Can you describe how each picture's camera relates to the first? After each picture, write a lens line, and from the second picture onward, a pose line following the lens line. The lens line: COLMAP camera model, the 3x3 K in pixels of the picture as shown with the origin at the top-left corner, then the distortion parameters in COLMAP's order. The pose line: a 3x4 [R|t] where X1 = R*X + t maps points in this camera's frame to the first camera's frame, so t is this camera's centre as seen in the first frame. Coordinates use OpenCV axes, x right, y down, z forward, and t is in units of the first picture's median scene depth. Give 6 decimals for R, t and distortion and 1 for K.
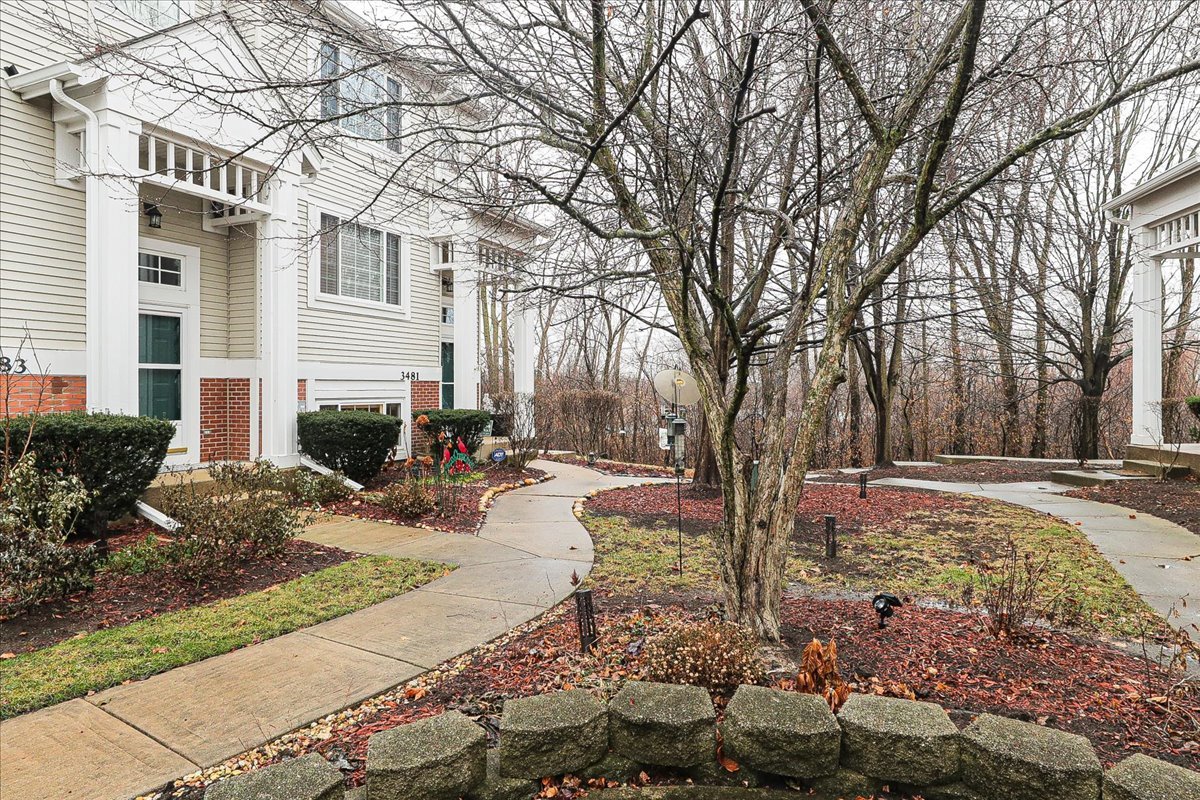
lens RADIAL K [[770.0, 0, 600.0], [0, 770.0, 400.0], [0, 0, 1]] dist [-0.000969, -0.000764]
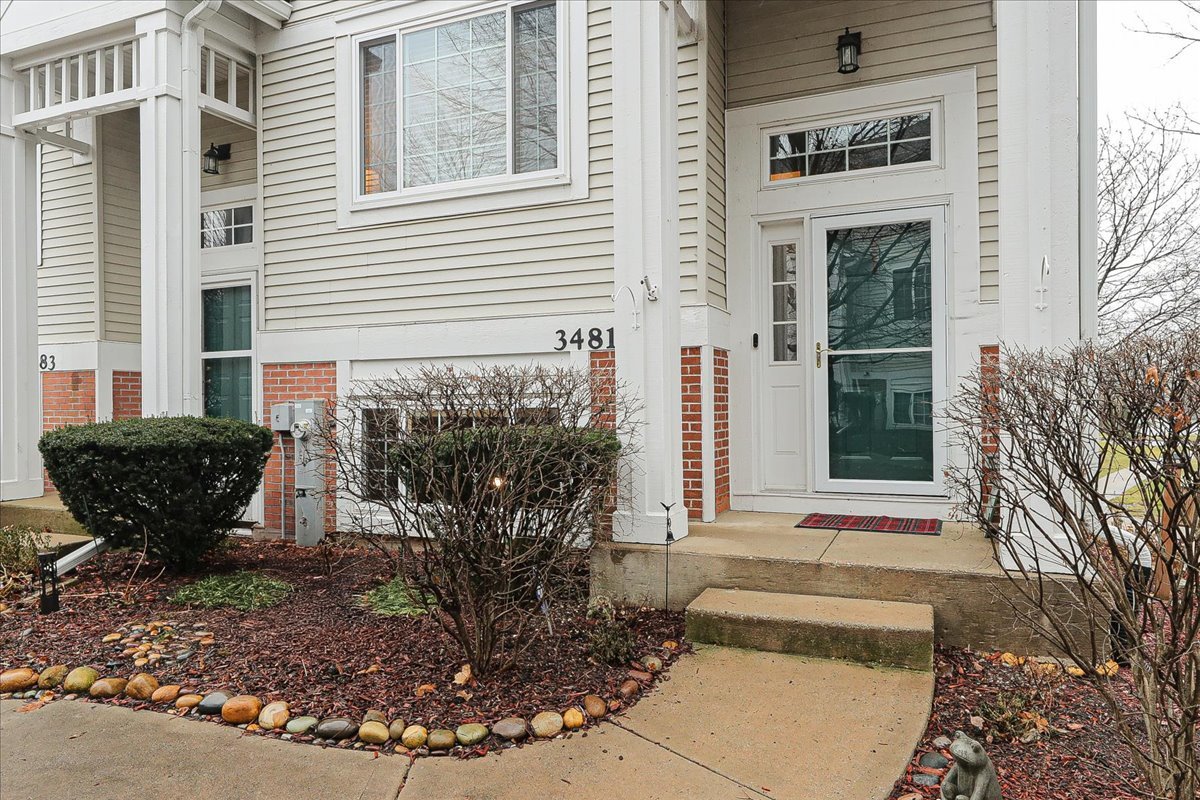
lens RADIAL K [[770.0, 0, 600.0], [0, 770.0, 400.0], [0, 0, 1]] dist [-0.000969, -0.000764]
pose [[0.010126, 0.015538, -0.999828, 0.198314], [0.000947, 0.999879, 0.015548, -0.008140], [0.999948, -0.001104, 0.010110, 1.337822]]
